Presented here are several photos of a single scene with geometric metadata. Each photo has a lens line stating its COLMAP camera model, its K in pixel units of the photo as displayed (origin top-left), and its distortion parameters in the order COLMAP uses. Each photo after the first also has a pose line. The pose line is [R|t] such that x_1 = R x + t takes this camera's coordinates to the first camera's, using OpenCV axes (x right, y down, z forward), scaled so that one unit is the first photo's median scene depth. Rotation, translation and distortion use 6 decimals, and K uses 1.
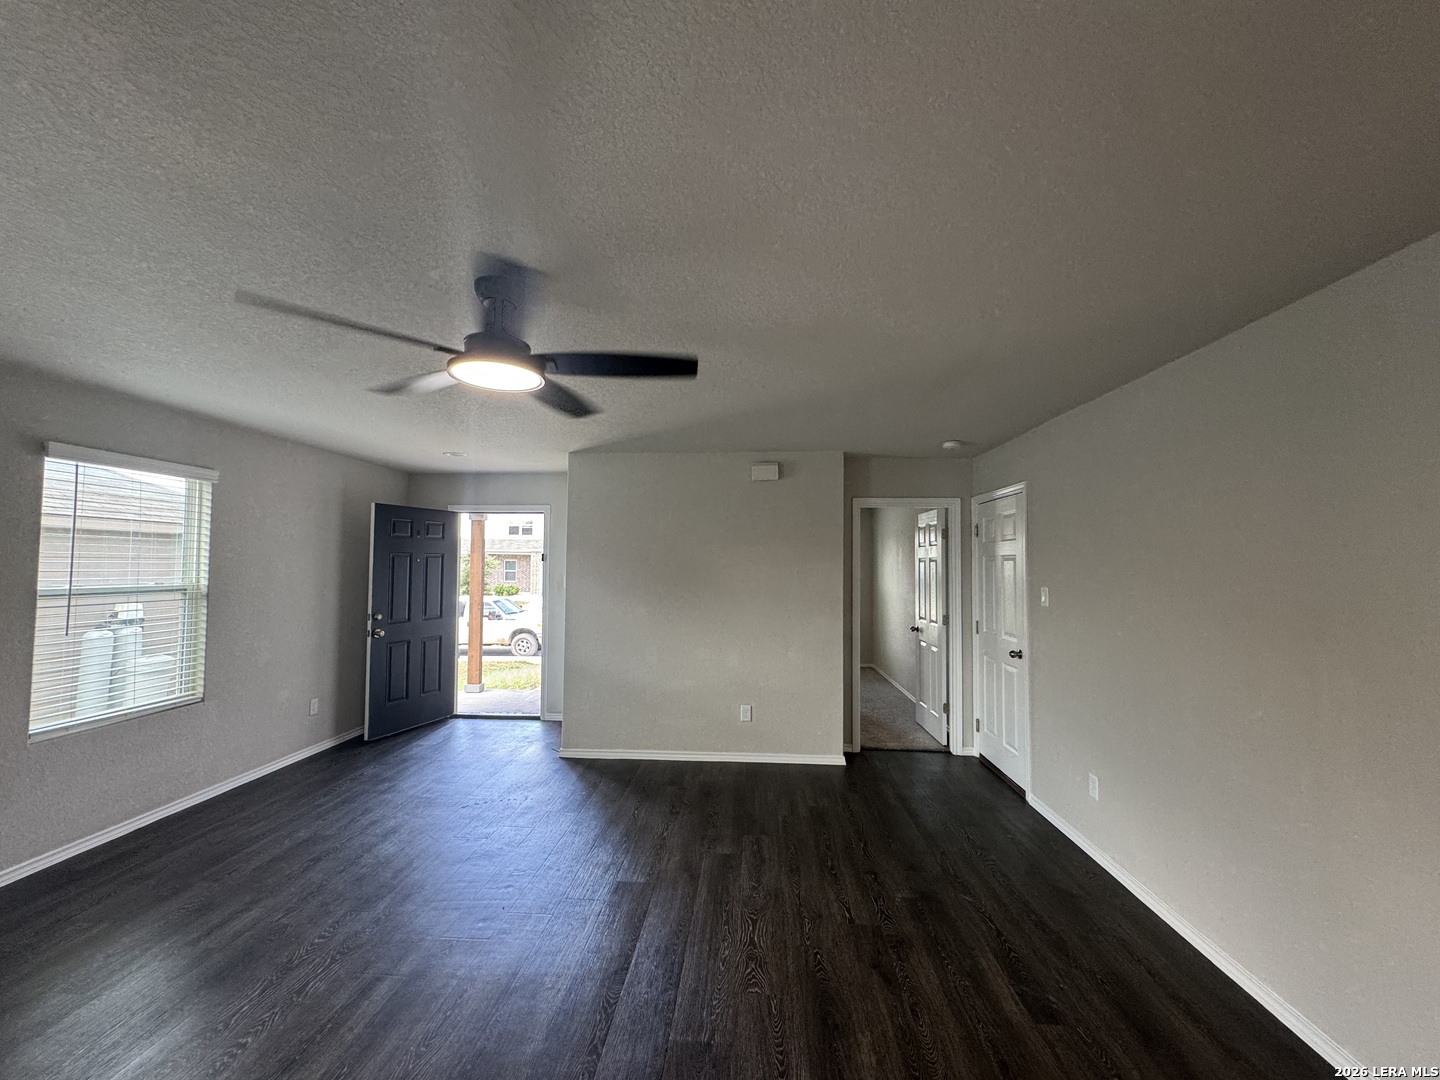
lens RADIAL K [[574.2, 0, 719.3], [0, 574.2, 540.7], [0, 0, 1]] dist [-0.001848, 0.000266]
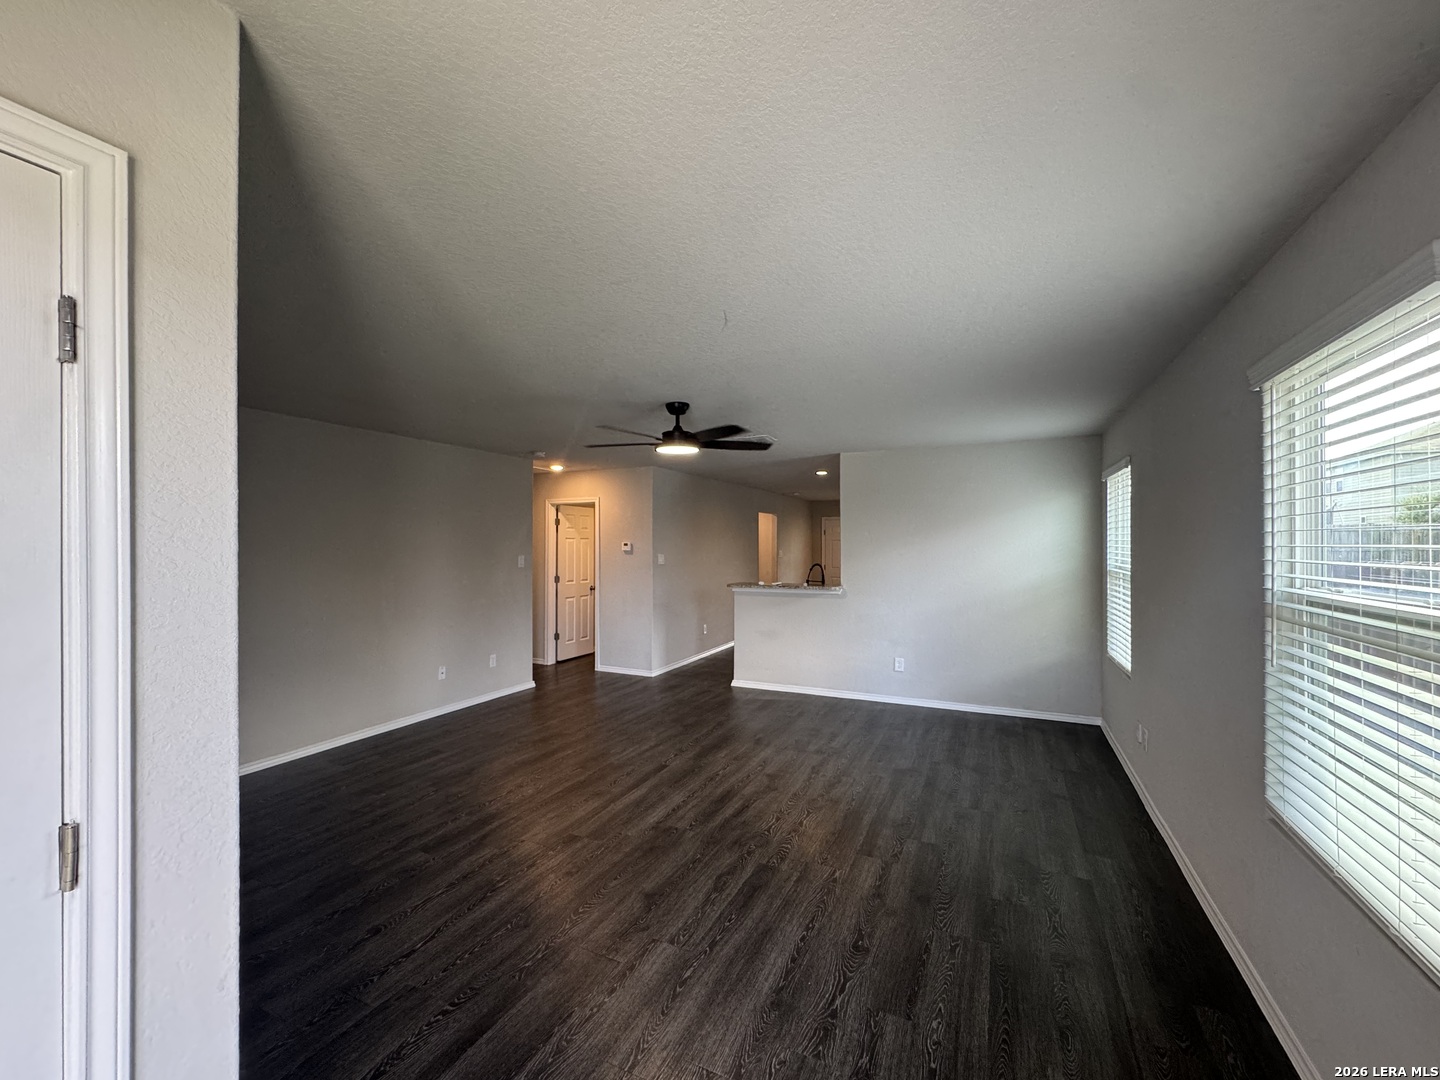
lens RADIAL K [[574.5, 0, 716.7], [0, 574.5, 541.7], [0, 0, 1]] dist [0.000020, 0.000333]
pose [[-0.928156, -0.006185, 0.372140, -0.914744], [-0.022519, 0.998963, -0.039560, 0.078255], [-0.371509, -0.045098, -0.927333, 2.020963]]
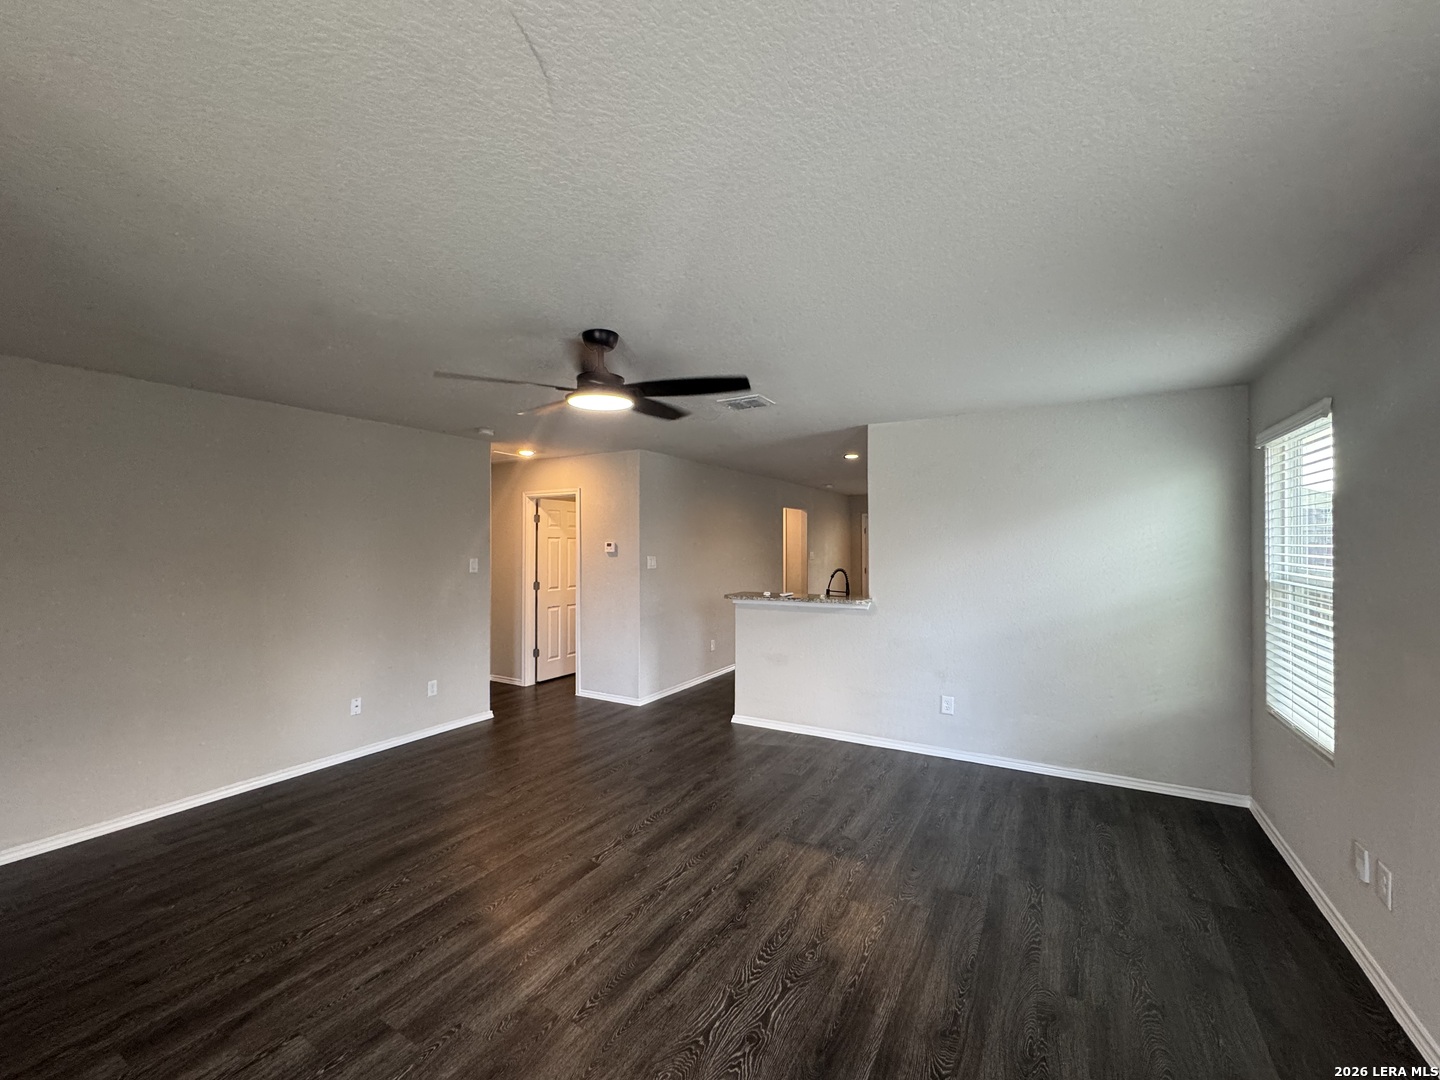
lens RADIAL K [[574.7, 0, 720.0], [0, 574.7, 540.0], [0, 0, 1]] dist [-0.000824, -0.000091]
pose [[-0.894723, -0.002668, 0.446613, -0.897470], [-0.023957, 0.998829, -0.042026, 0.060032], [-0.445978, -0.048301, -0.893740, 1.492234]]
